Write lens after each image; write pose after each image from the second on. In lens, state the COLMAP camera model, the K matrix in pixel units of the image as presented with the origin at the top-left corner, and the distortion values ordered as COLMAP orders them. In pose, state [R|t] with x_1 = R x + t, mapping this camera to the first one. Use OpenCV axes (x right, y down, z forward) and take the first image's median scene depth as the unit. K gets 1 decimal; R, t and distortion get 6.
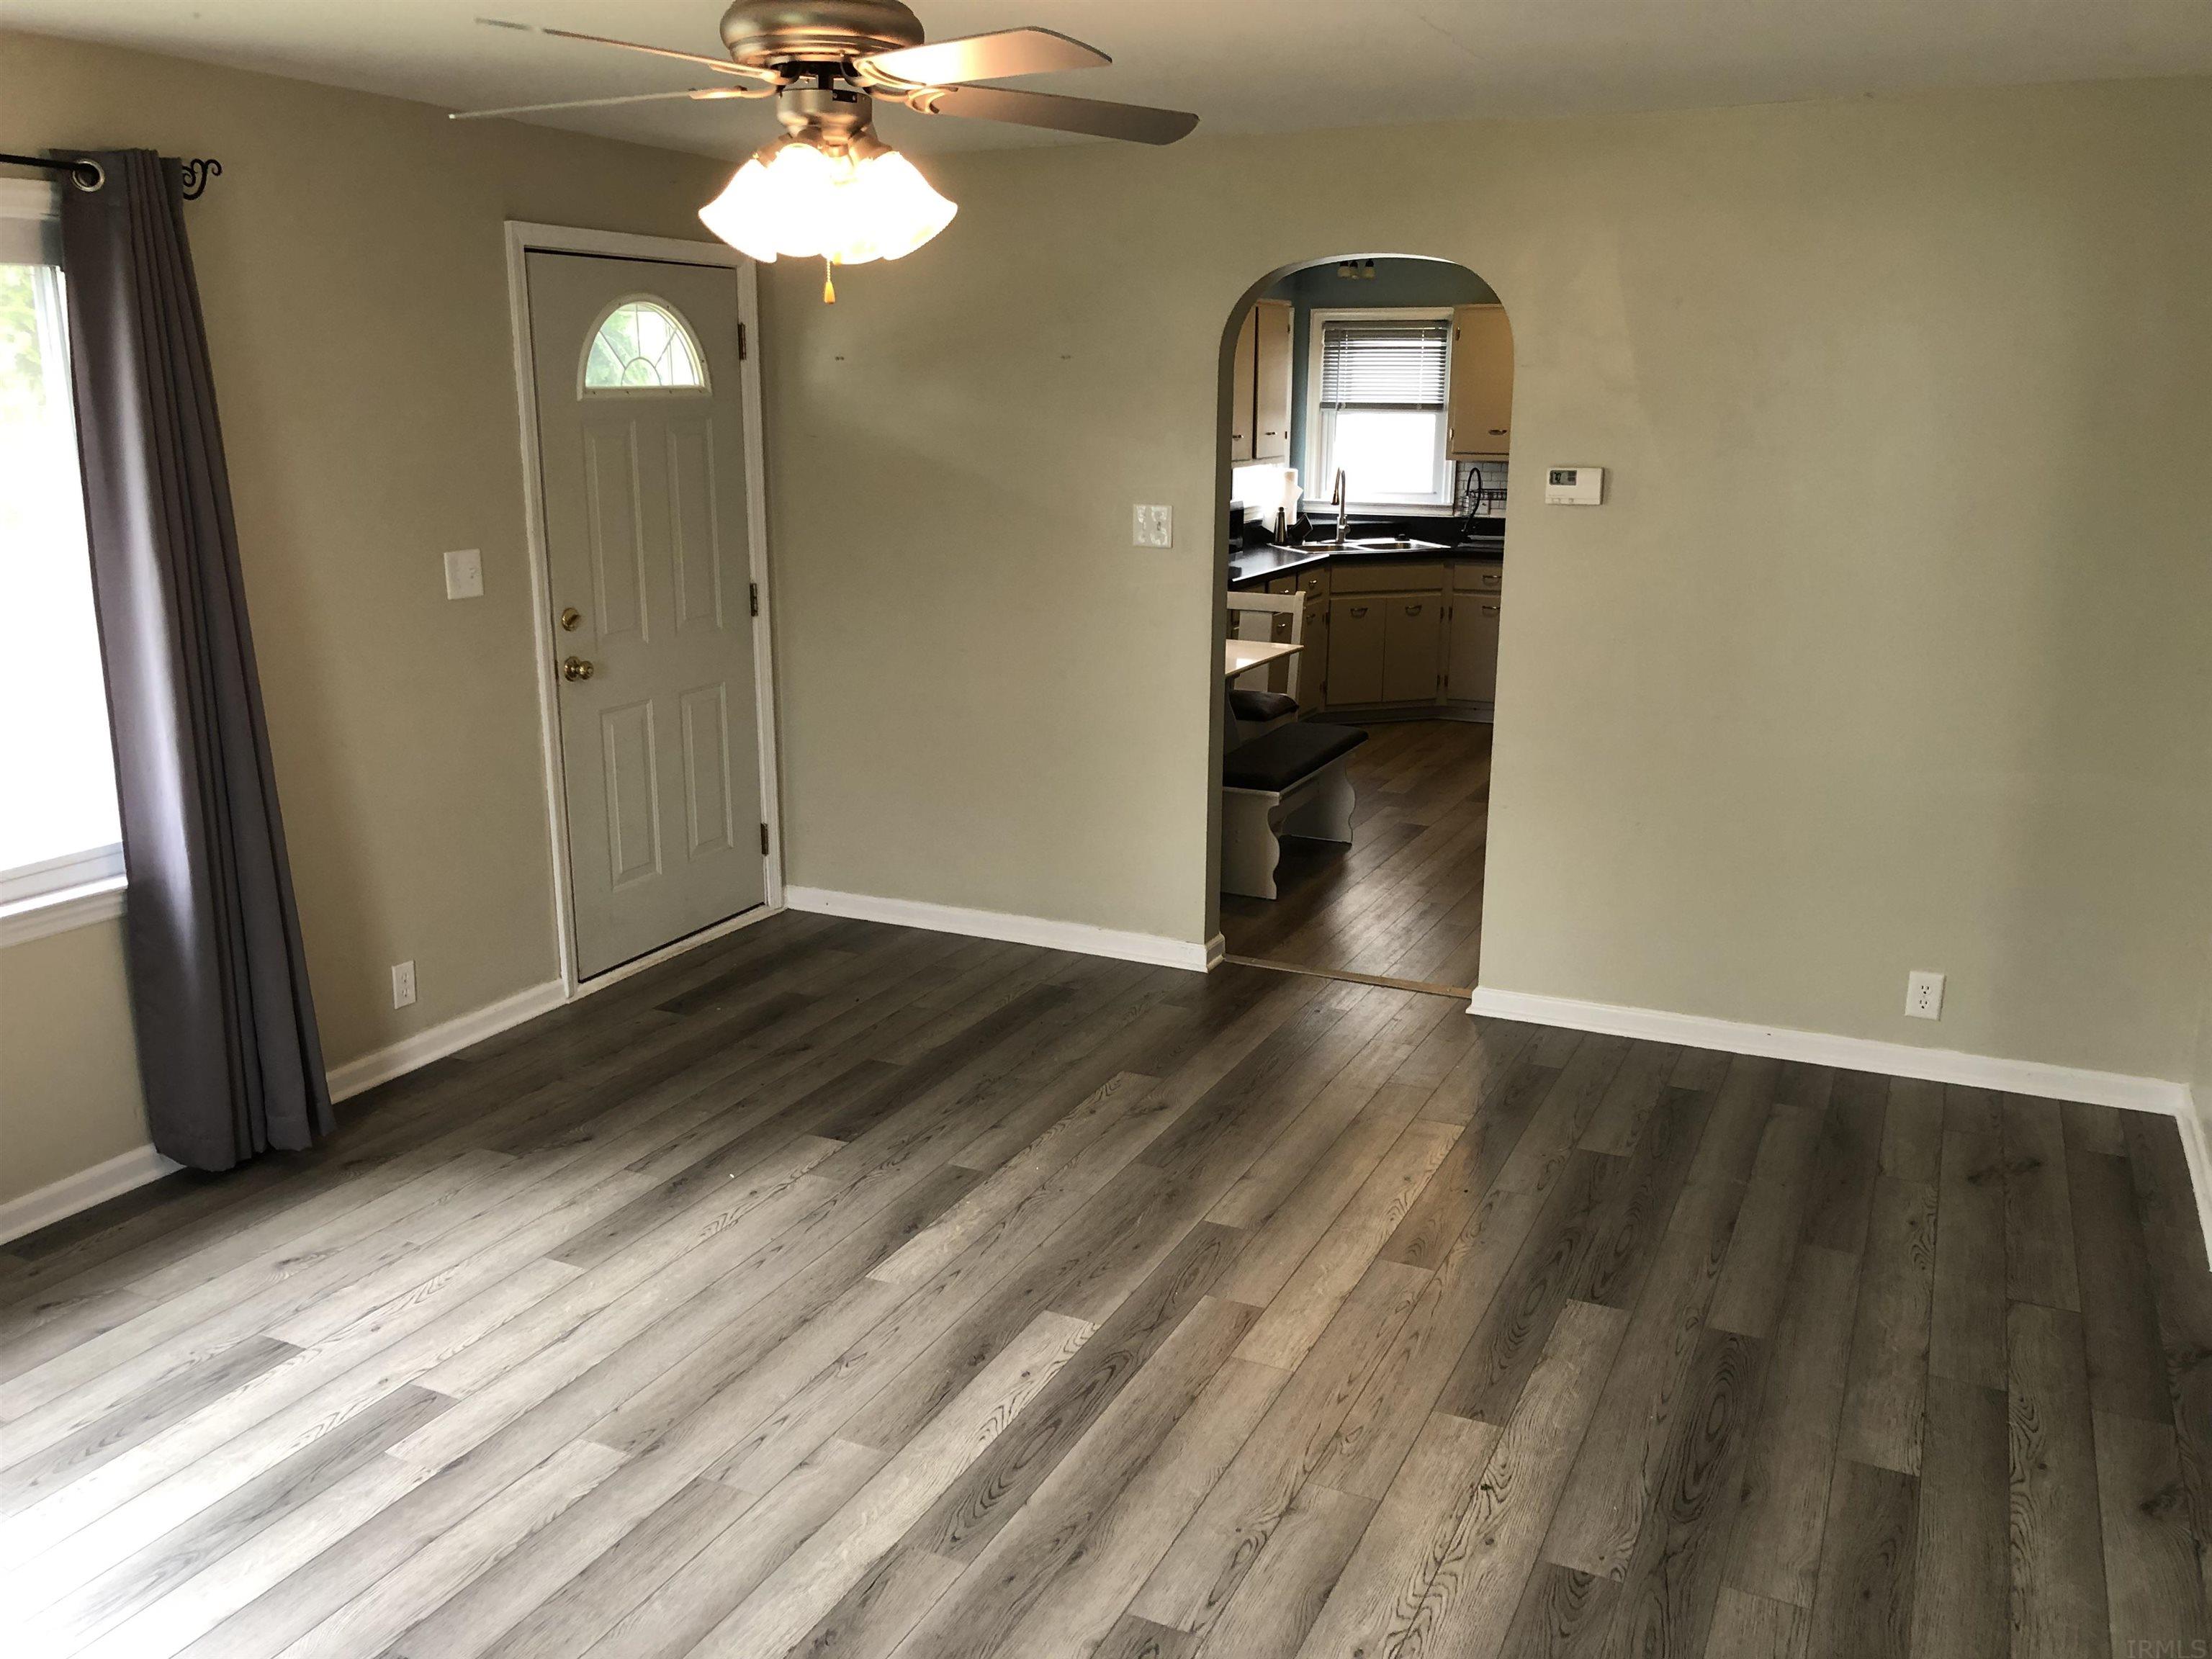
lens RADIAL K [[1823.8, 0, 1097.8], [0, 1823.8, 824.2], [0, 0, 1]] dist [0.061227, -0.069961]
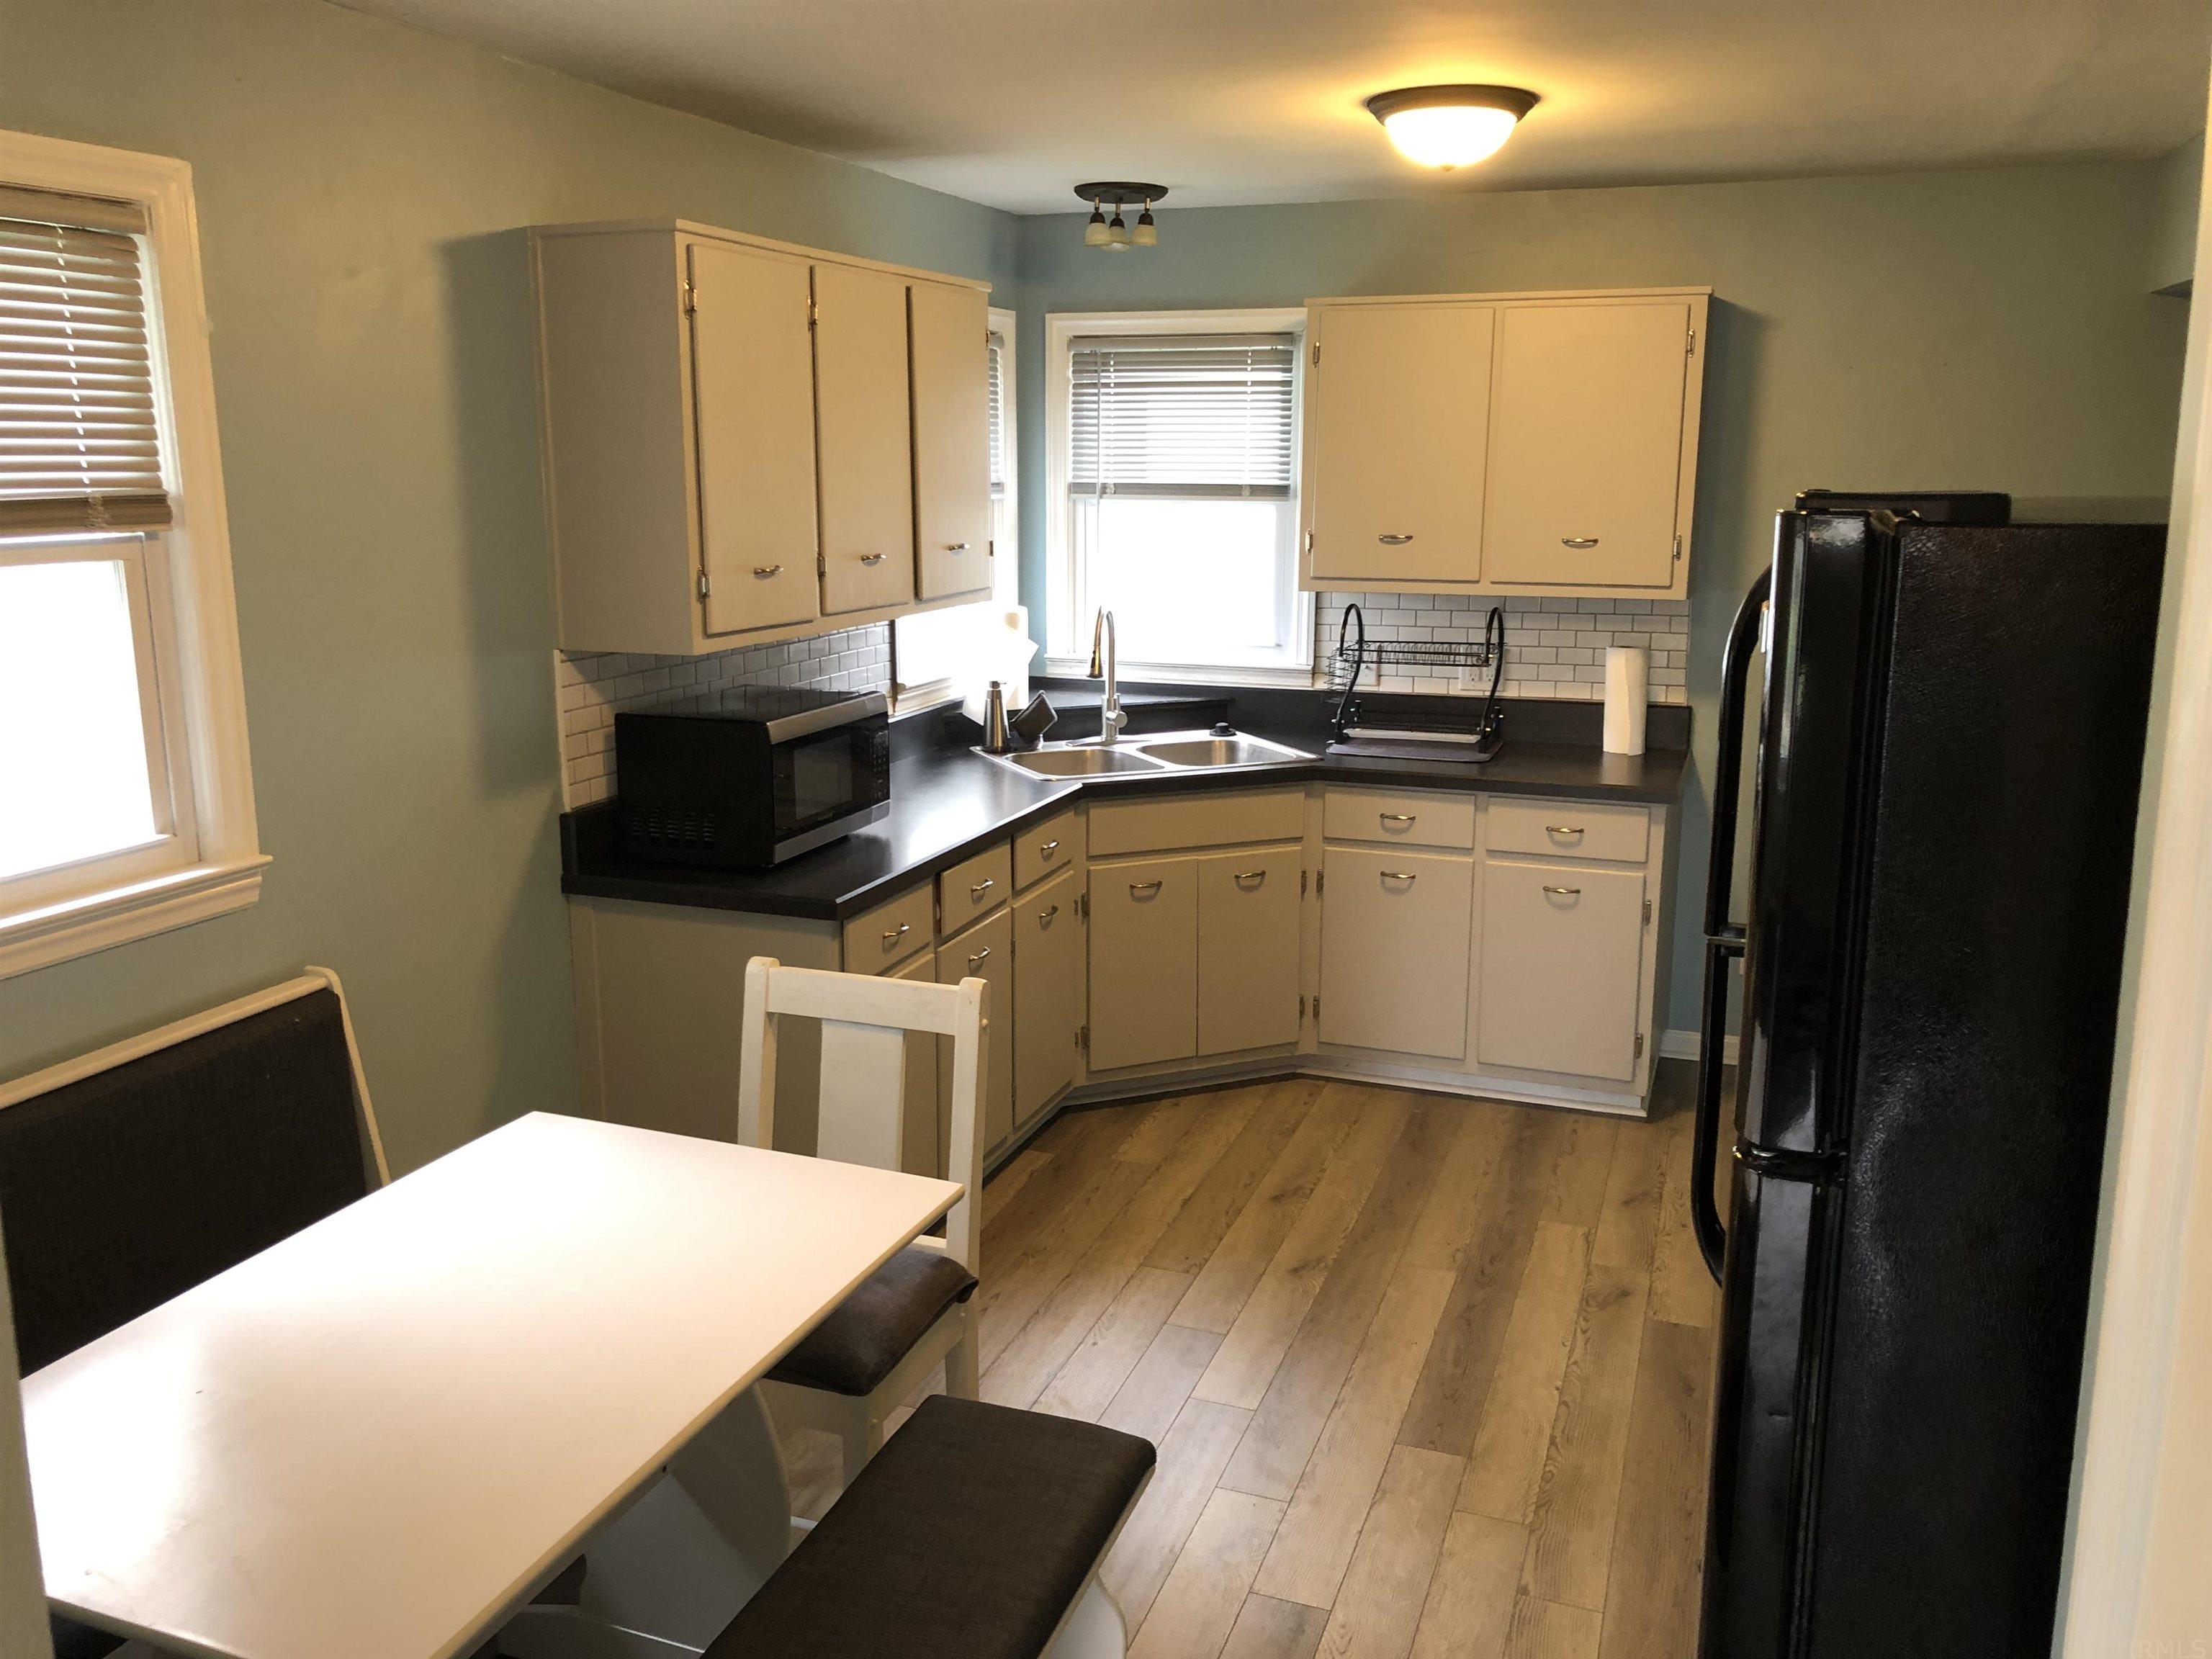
lens RADIAL K [[1823.8, 0, 1112.1], [0, 1823.8, 834.7], [0, 0, 1]] dist [0.061227, -0.069961]
pose [[0.993875, -0.022887, 0.108117, 0.075076], [0.026512, 0.999129, -0.032209, -0.109691], [-0.107285, 0.034878, 0.993616, 0.469752]]
